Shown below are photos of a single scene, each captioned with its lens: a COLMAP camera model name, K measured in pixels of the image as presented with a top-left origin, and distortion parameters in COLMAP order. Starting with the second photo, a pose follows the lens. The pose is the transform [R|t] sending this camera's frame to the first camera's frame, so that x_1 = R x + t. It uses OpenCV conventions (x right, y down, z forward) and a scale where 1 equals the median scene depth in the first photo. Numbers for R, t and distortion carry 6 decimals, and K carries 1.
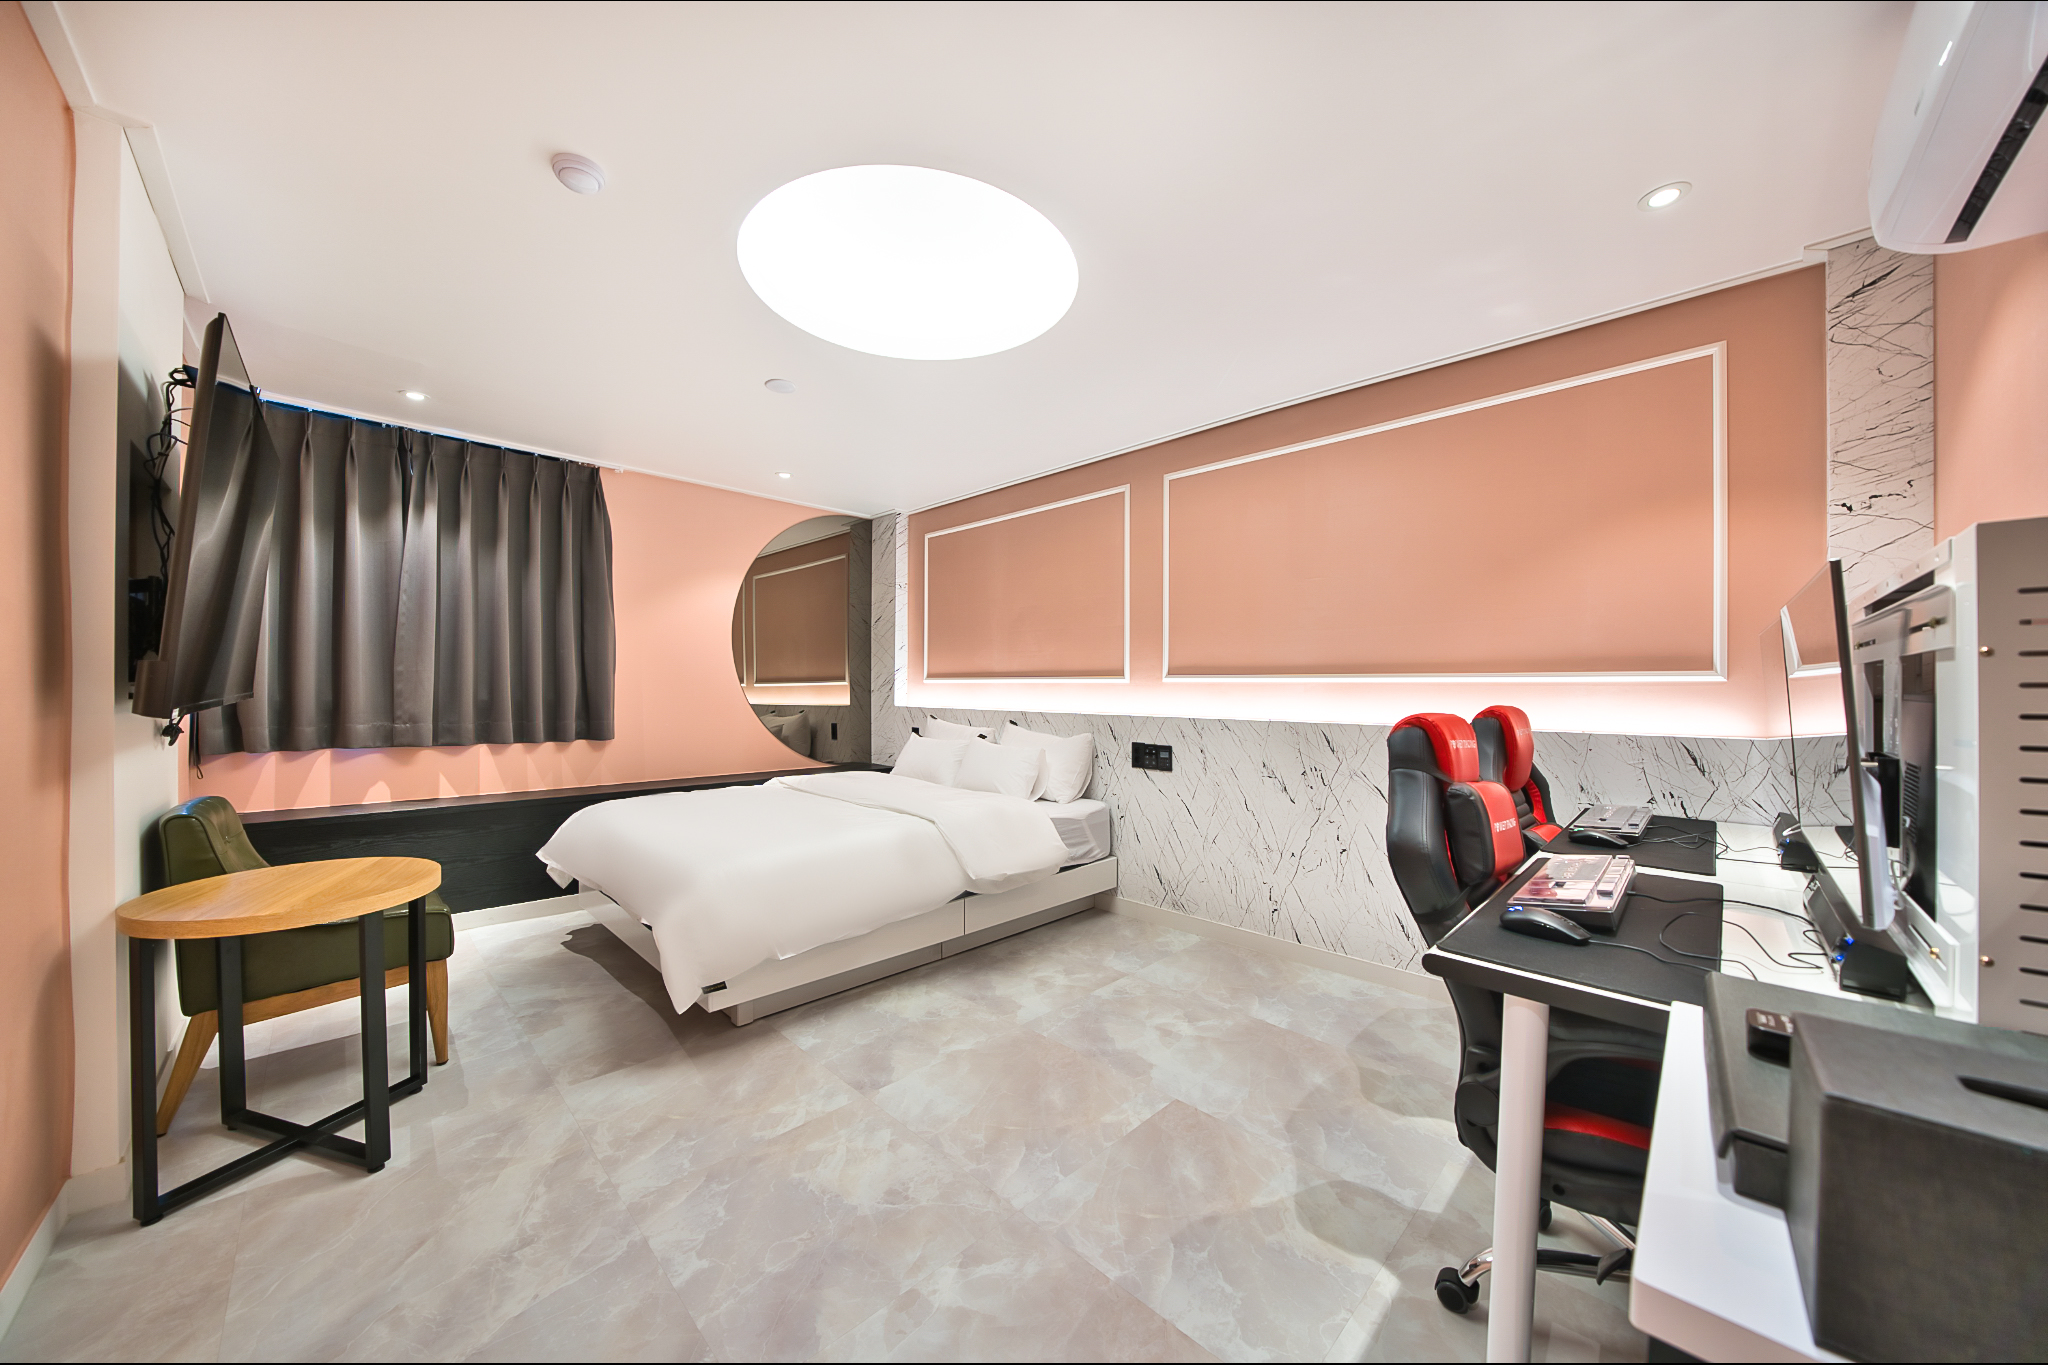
lens RADIAL K [[712.8, 0, 1022.7], [0, 712.8, 690.8], [0, 0, 1]] dist [-0.018610, 0.000301]
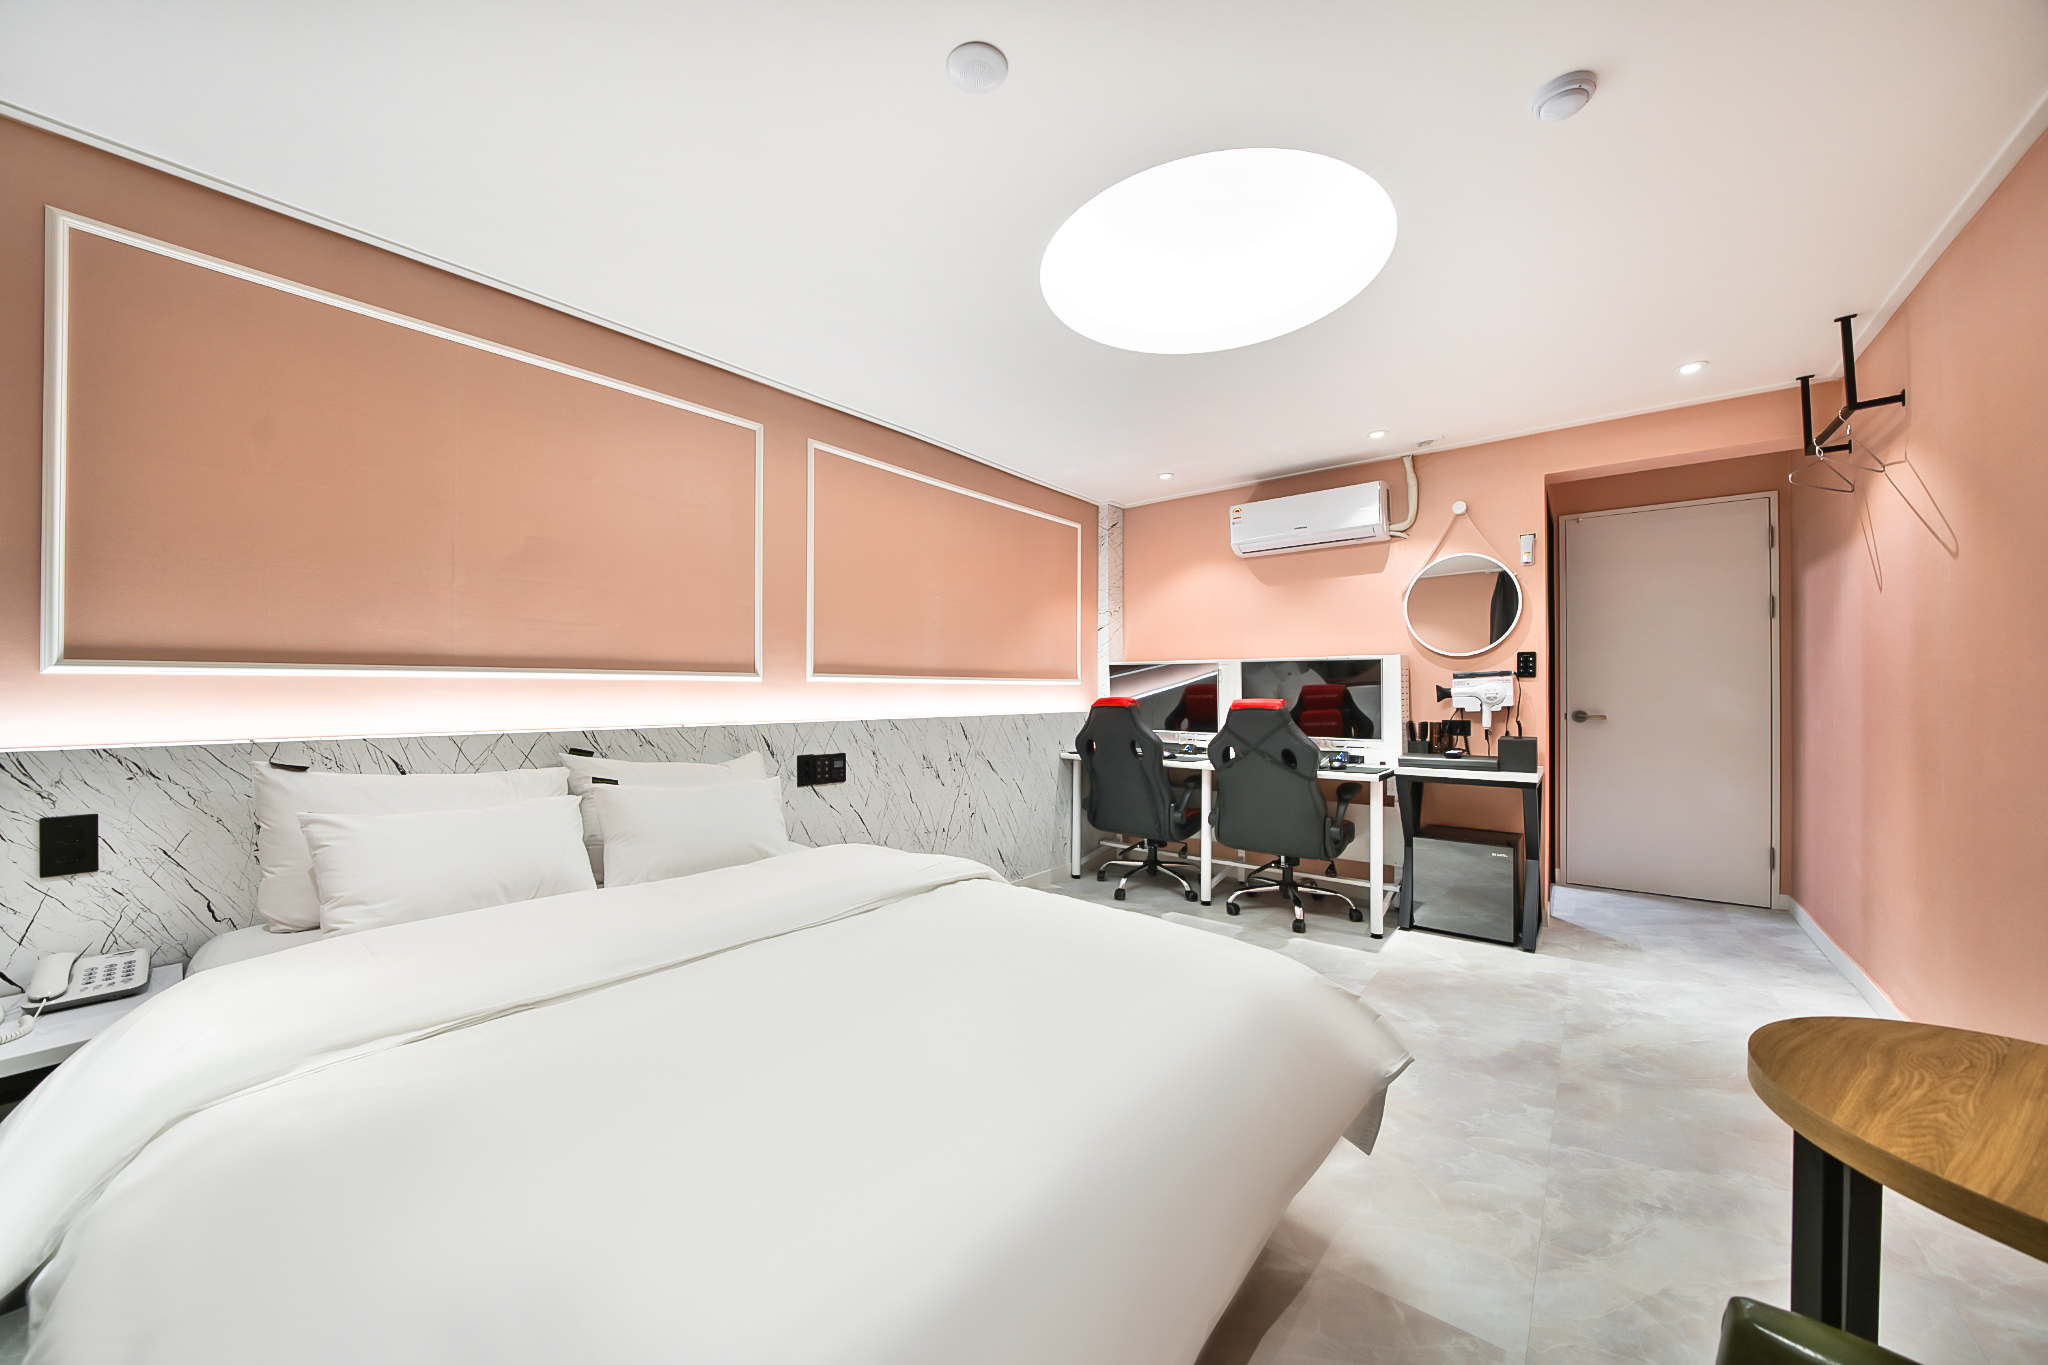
lens RADIAL K [[712.8, 0, 1022.7], [0, 712.8, 690.8], [0, 0, 1]] dist [-0.018610, 0.000301]
pose [[-0.103784, -0.005848, 0.994583, -0.727741], [0.002746, 0.999977, 0.006166, -0.005864], [-0.994596, 0.003371, -0.103766, 0.898865]]
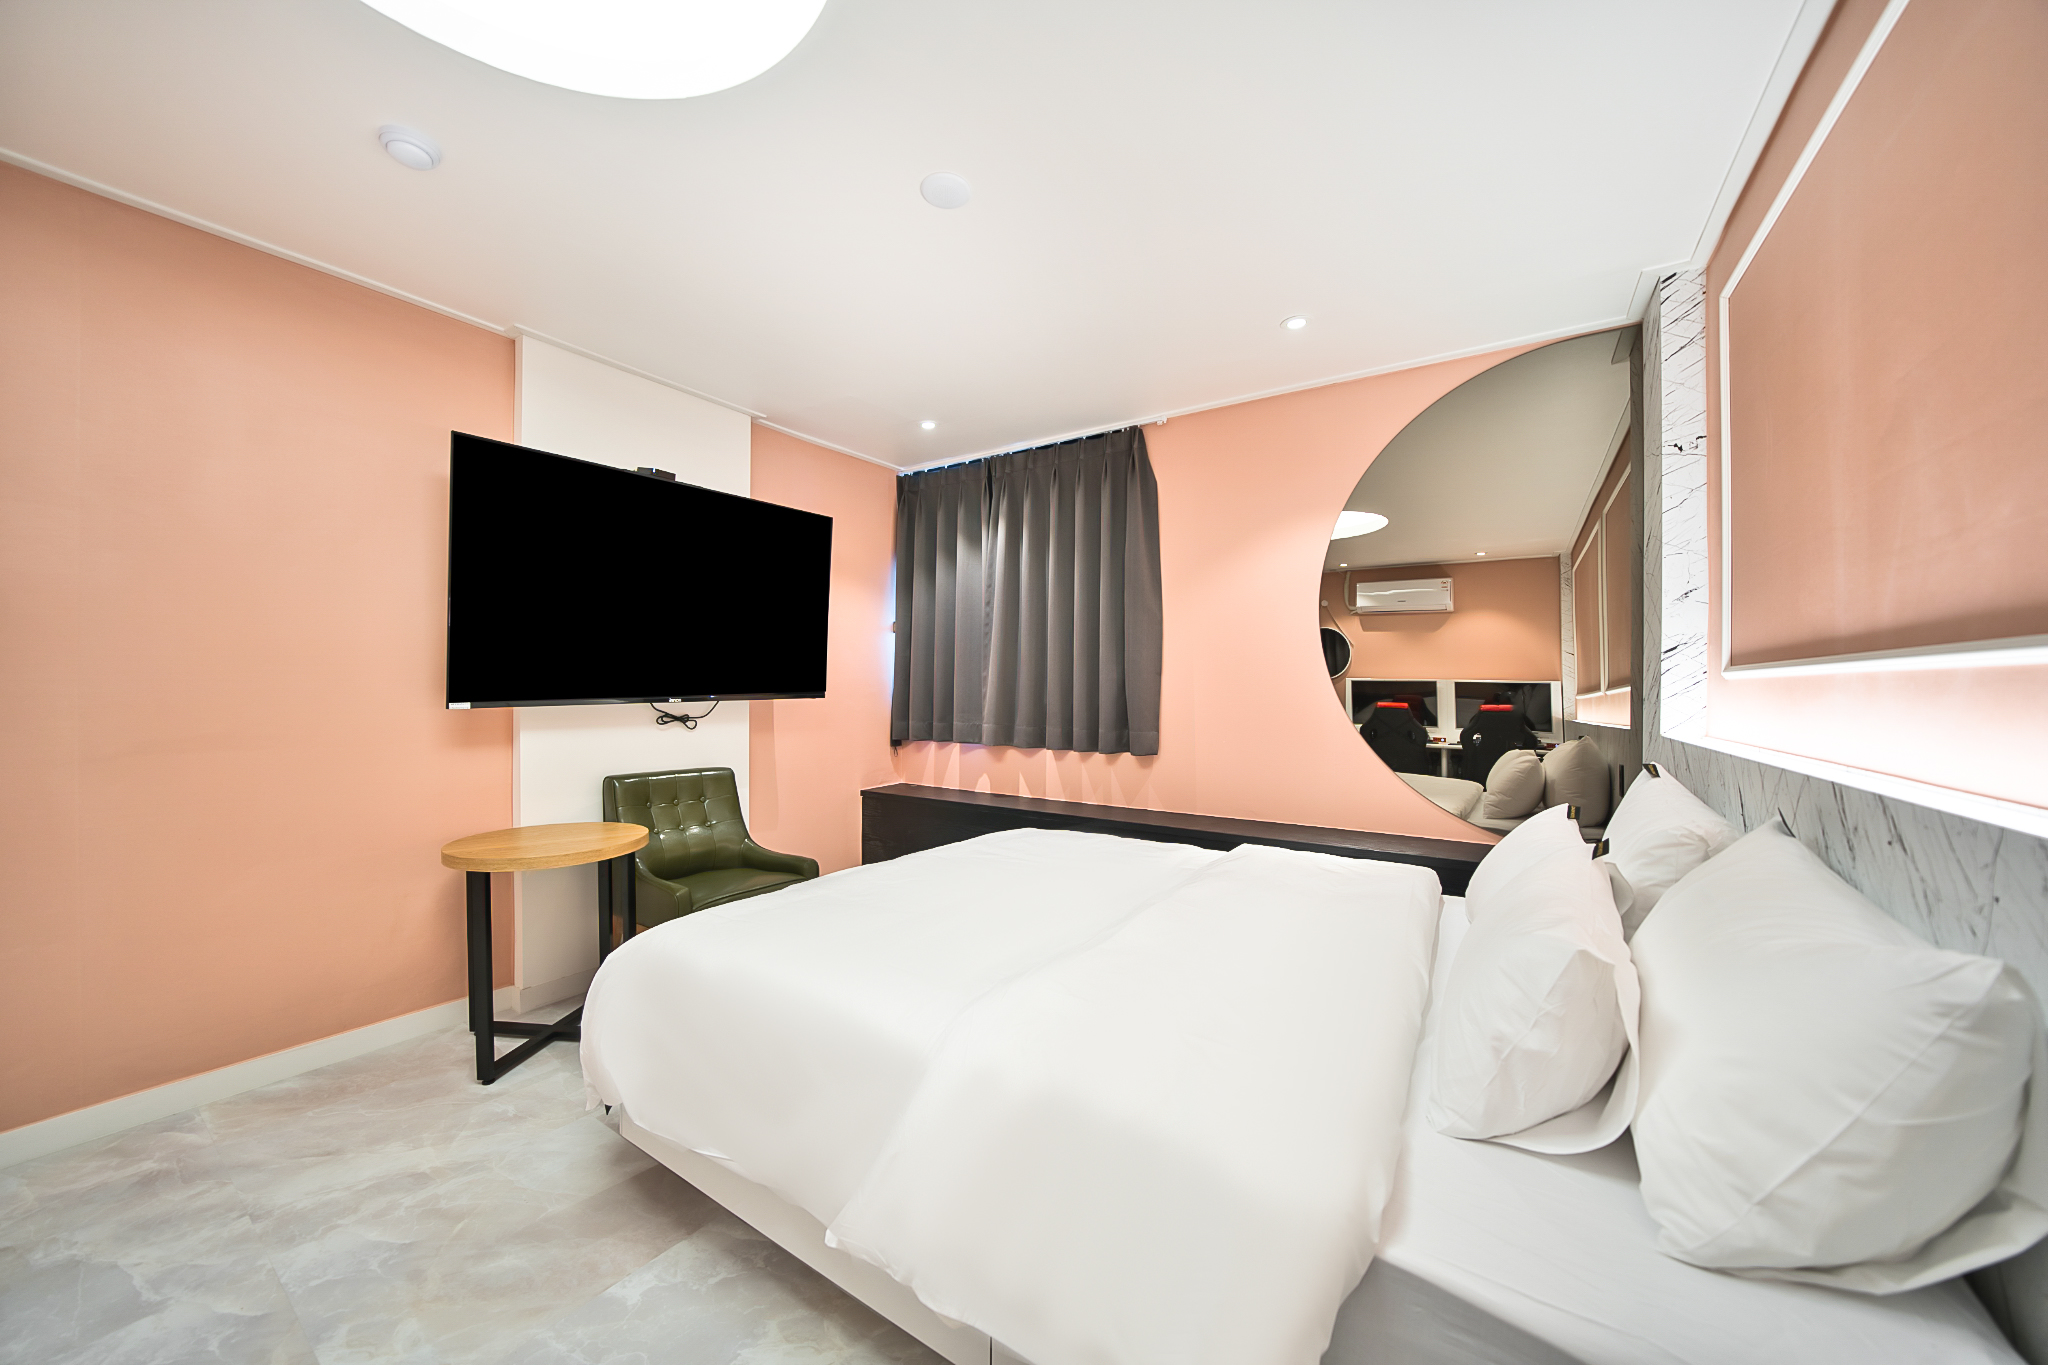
lens RADIAL K [[712.8, 0, 1022.7], [0, 712.8, 690.8], [0, 0, 1]] dist [-0.018610, 0.000301]
pose [[0.197295, -0.005845, -0.980327, 0.225663], [-0.010555, 0.999912, -0.008086, 0.003151], [0.980287, 0.011943, 0.197216, 0.825479]]
